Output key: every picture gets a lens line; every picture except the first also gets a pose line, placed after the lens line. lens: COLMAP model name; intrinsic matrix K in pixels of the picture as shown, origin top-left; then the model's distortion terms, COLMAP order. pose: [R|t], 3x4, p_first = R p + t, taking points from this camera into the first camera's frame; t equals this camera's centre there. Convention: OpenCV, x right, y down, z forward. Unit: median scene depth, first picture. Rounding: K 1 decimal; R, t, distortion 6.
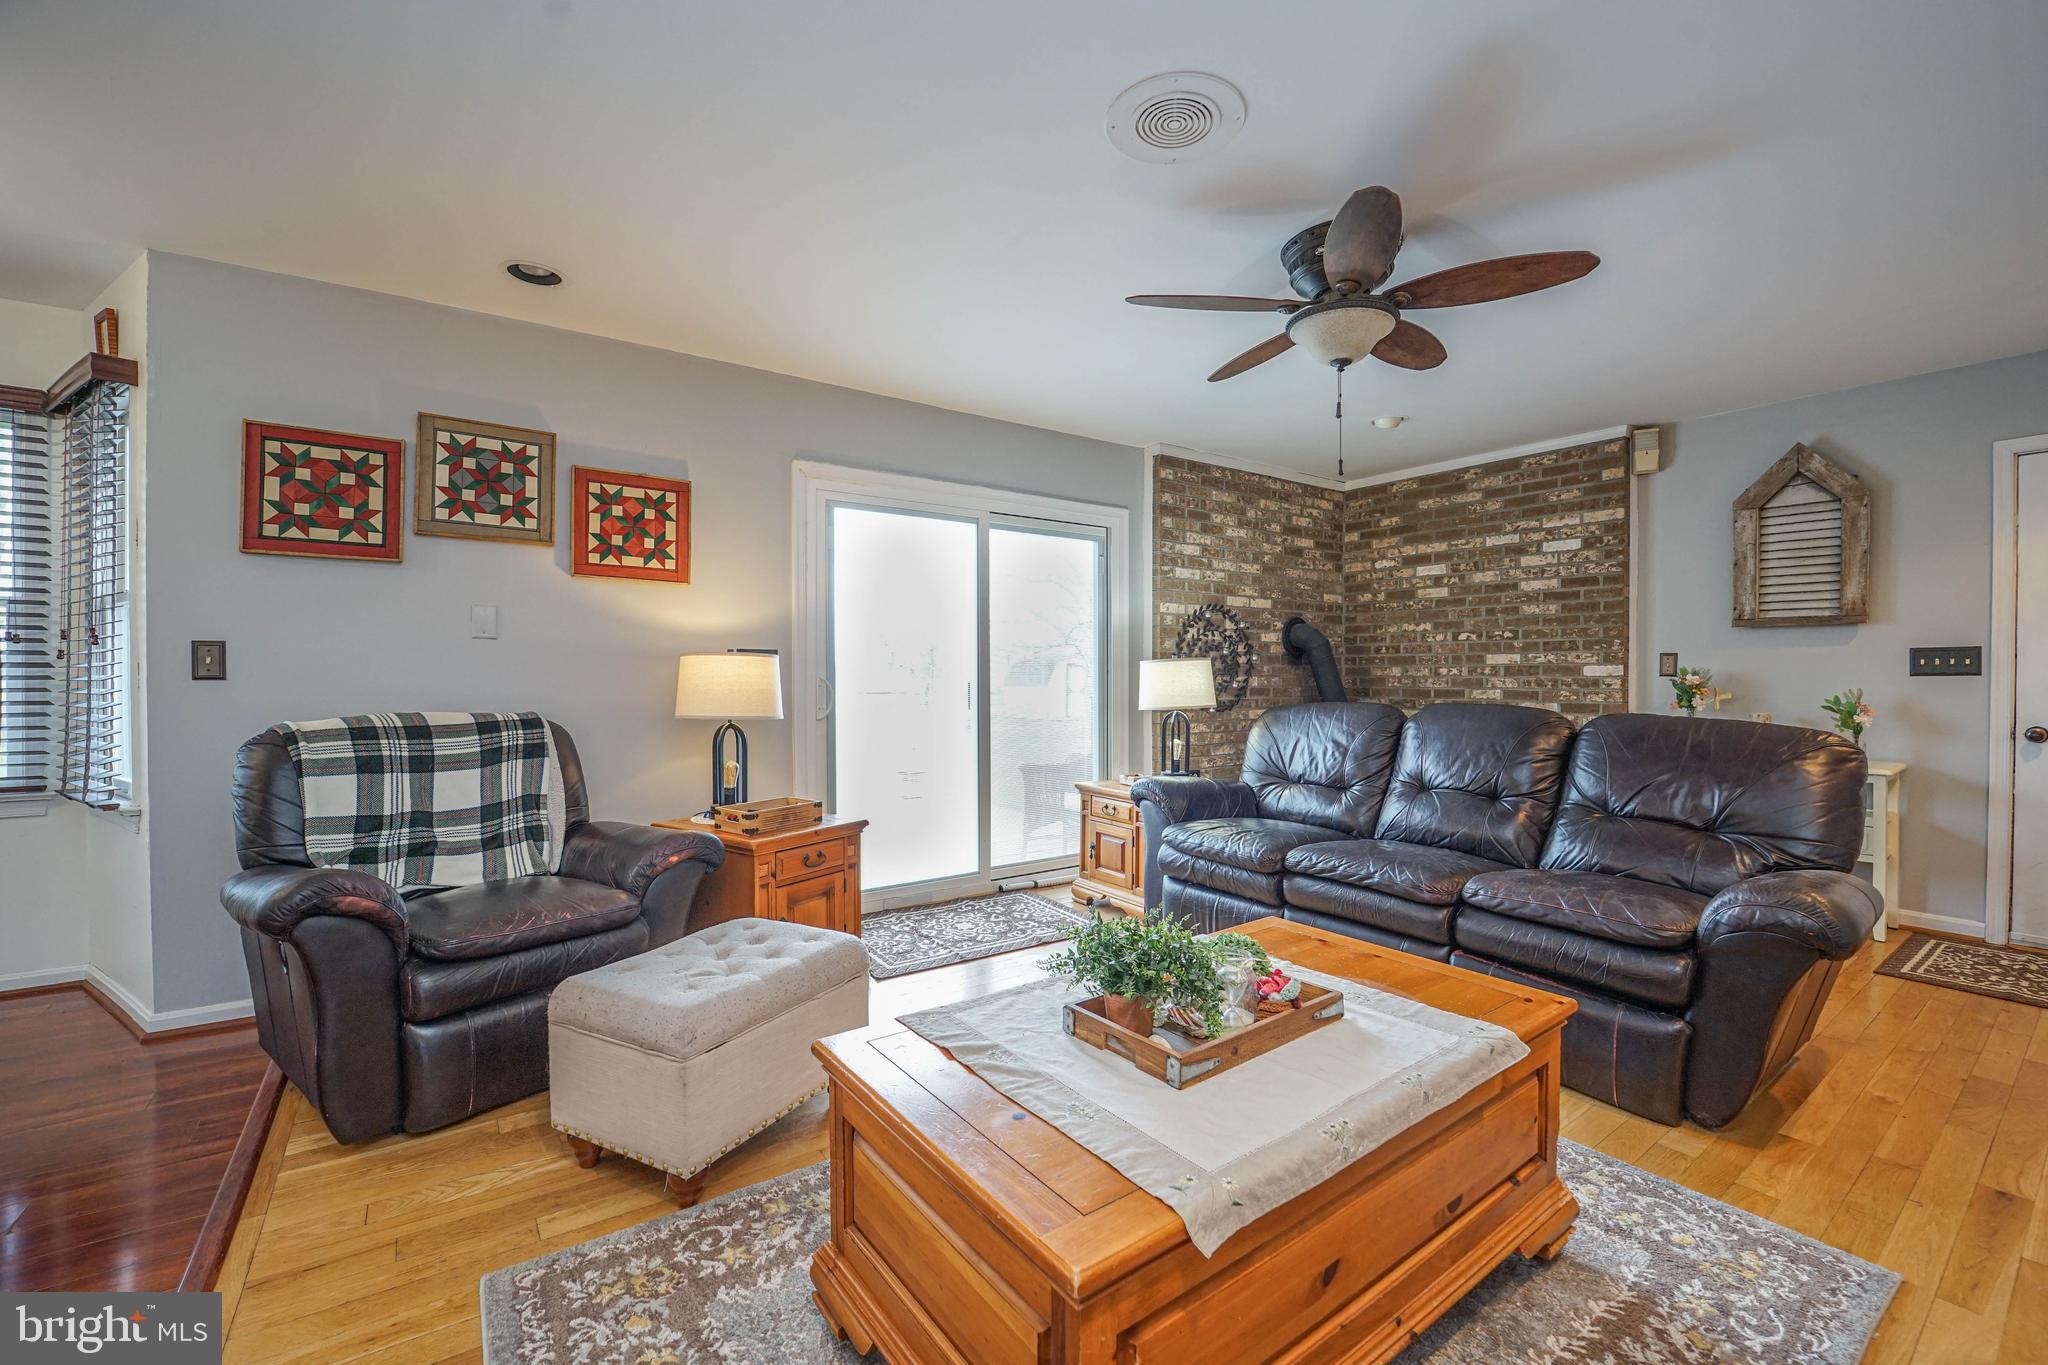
lens RADIAL K [[833.2, 0, 1028.7], [0, 833.2, 671.6], [0, 0, 1]] dist [-0.002506, -0.001743]
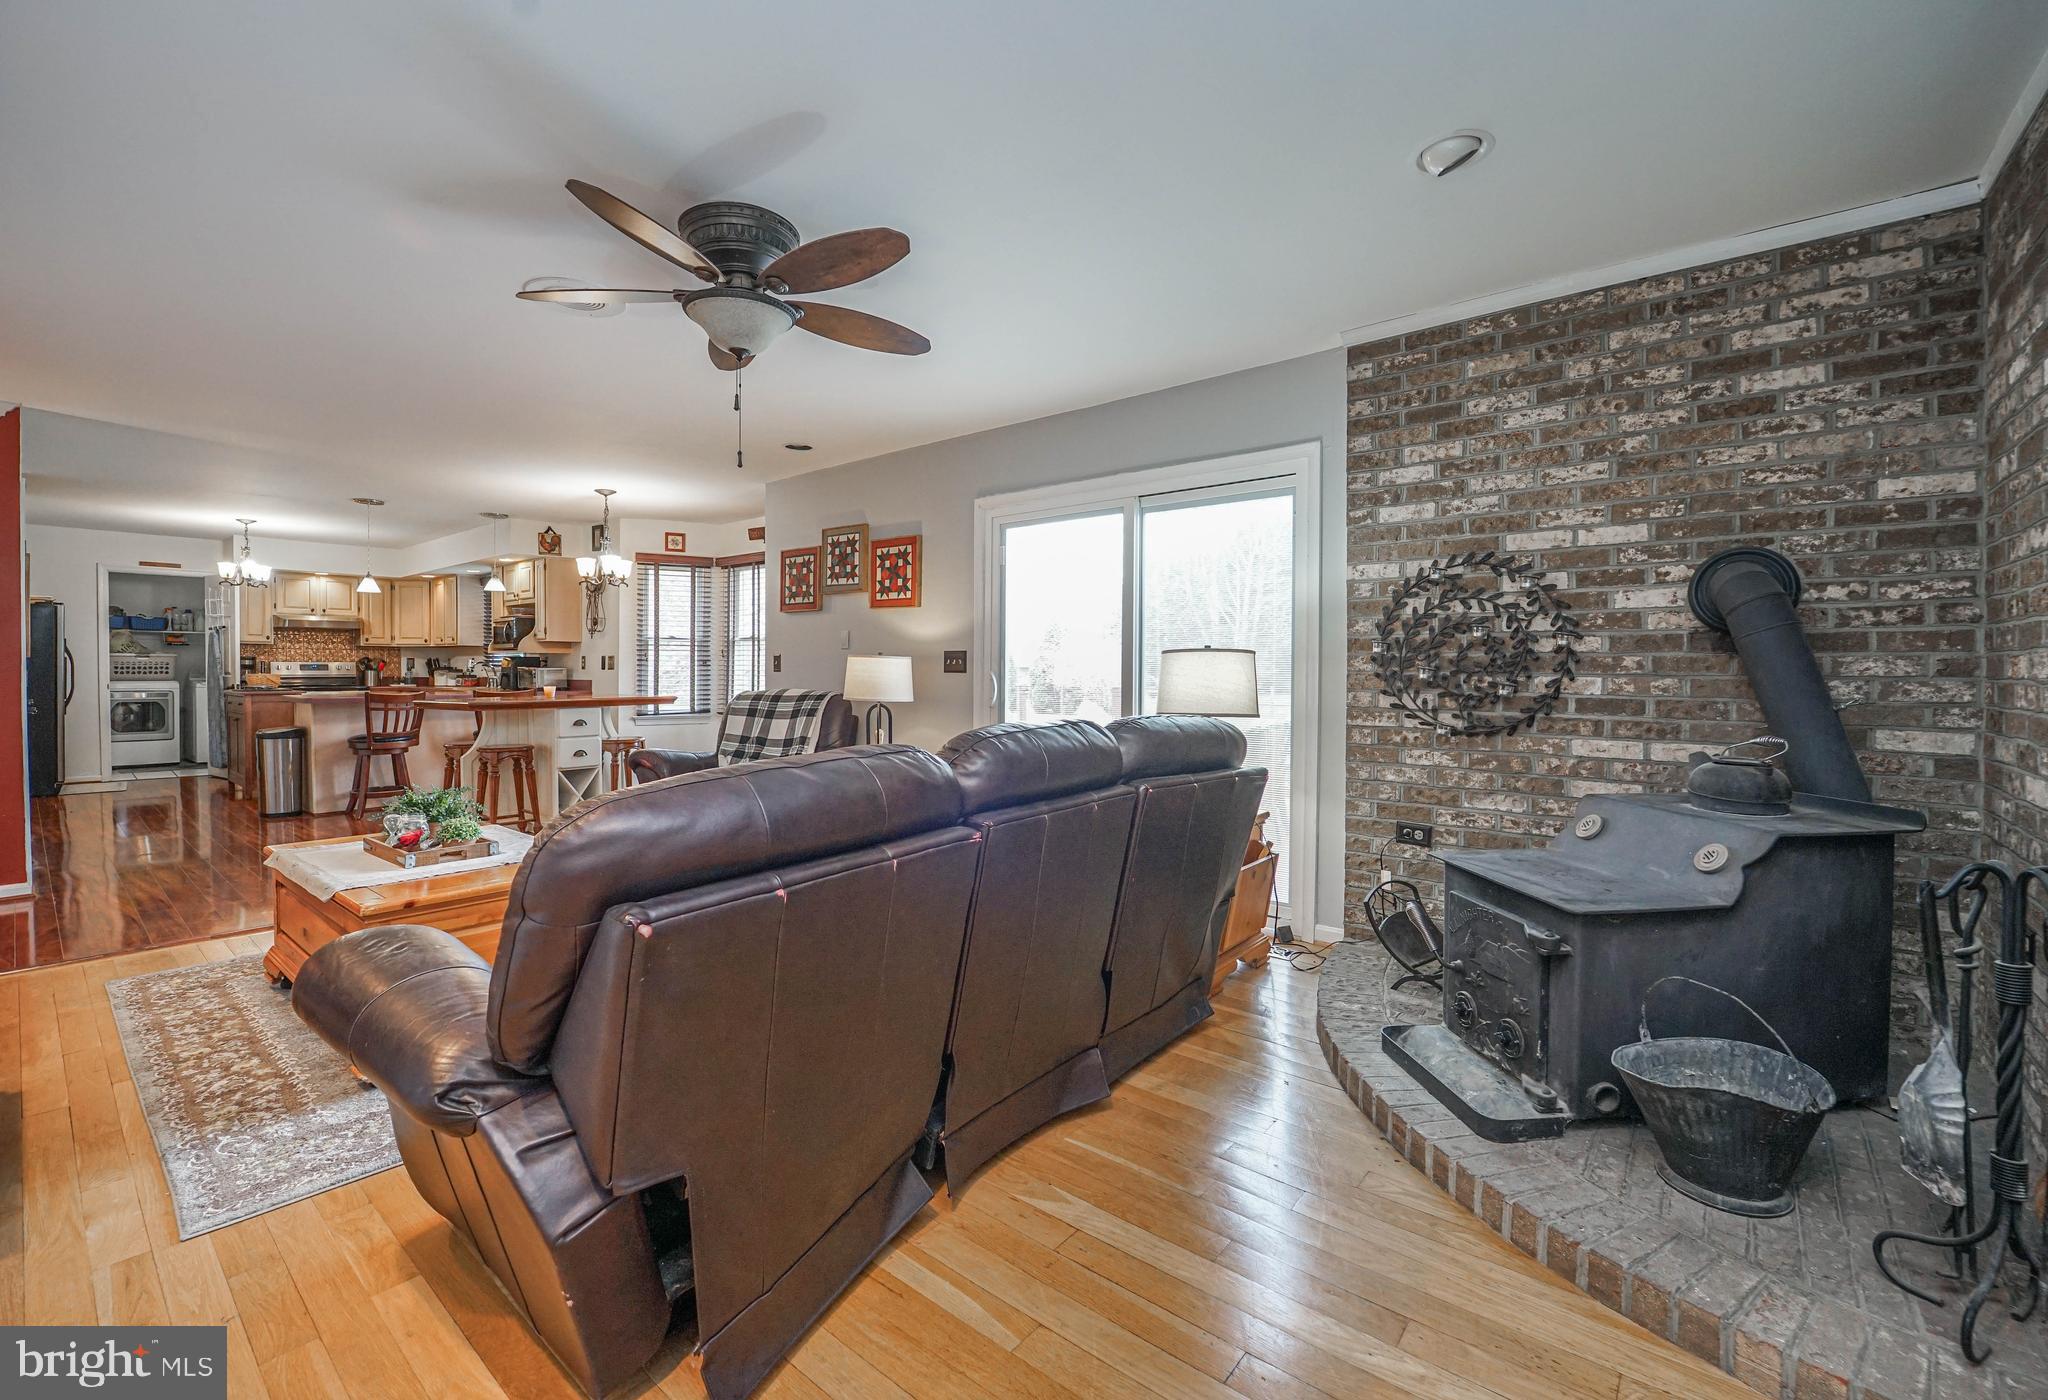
lens RADIAL K [[871.2, 0, 1055.5], [0, 871.2, 673.7], [0, 0, 1]] dist [-0.028077, -0.001526]
pose [[0.274029, 0.004927, -0.961709, 0.802697], [-0.000650, 0.999988, 0.004938, 0.002148], [0.961721, -0.000727, 0.274029, 0.600010]]
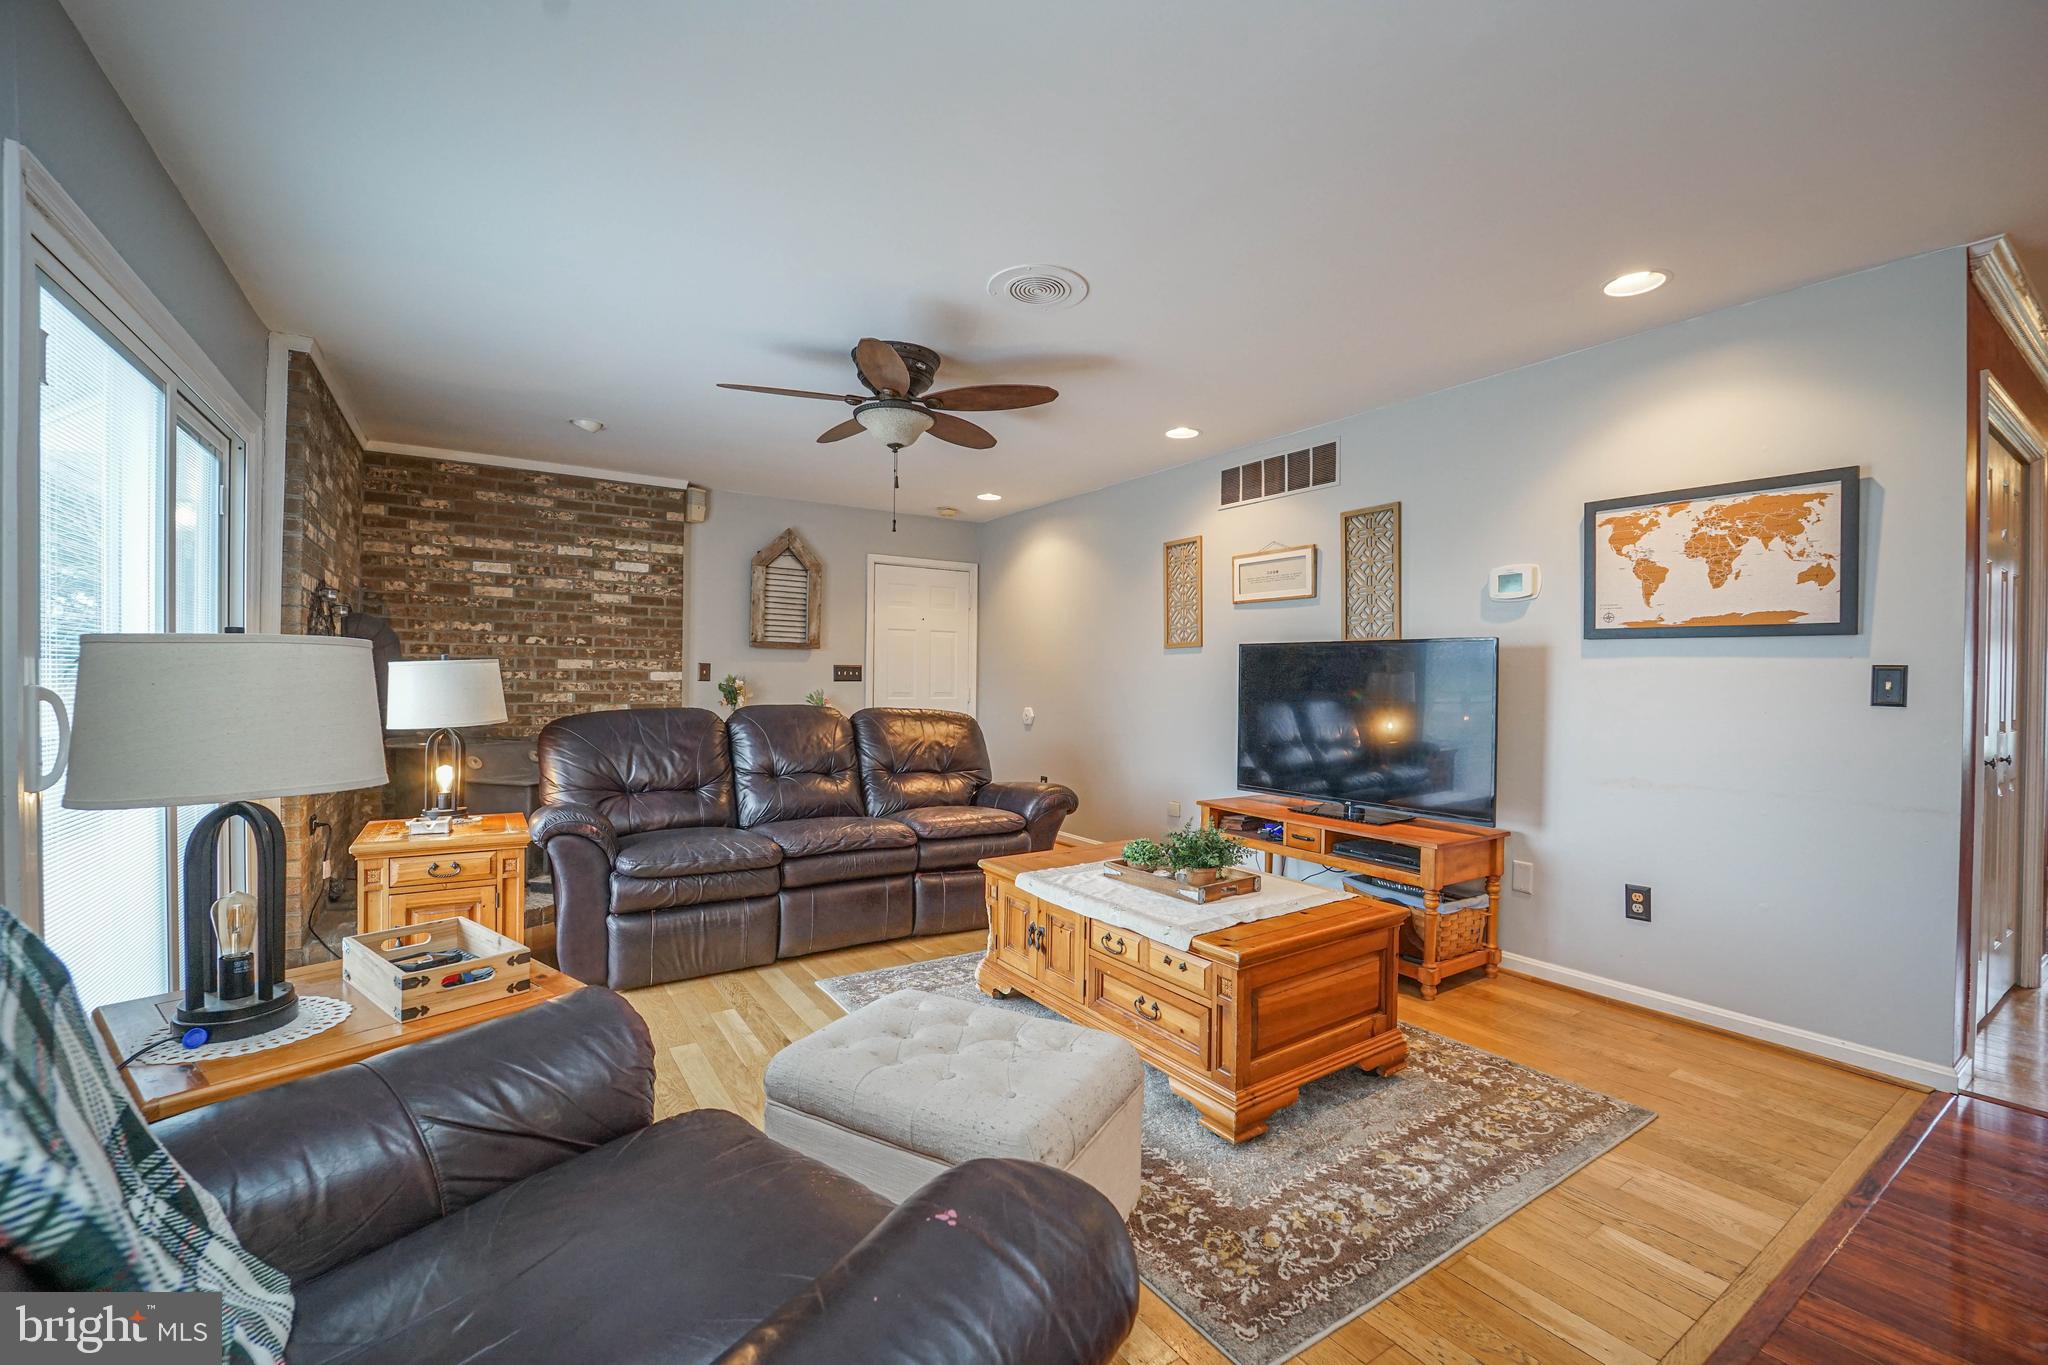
lens RADIAL K [[833.2, 0, 1057.2], [0, 833.2, 683.6], [0, 0, 1]] dist [-0.002506, -0.001743]
pose [[0.004627, -0.008150, 0.999956, -0.523871], [-0.008453, 0.999931, 0.008189, -0.004613], [-0.999954, -0.008490, 0.004558, 0.414224]]
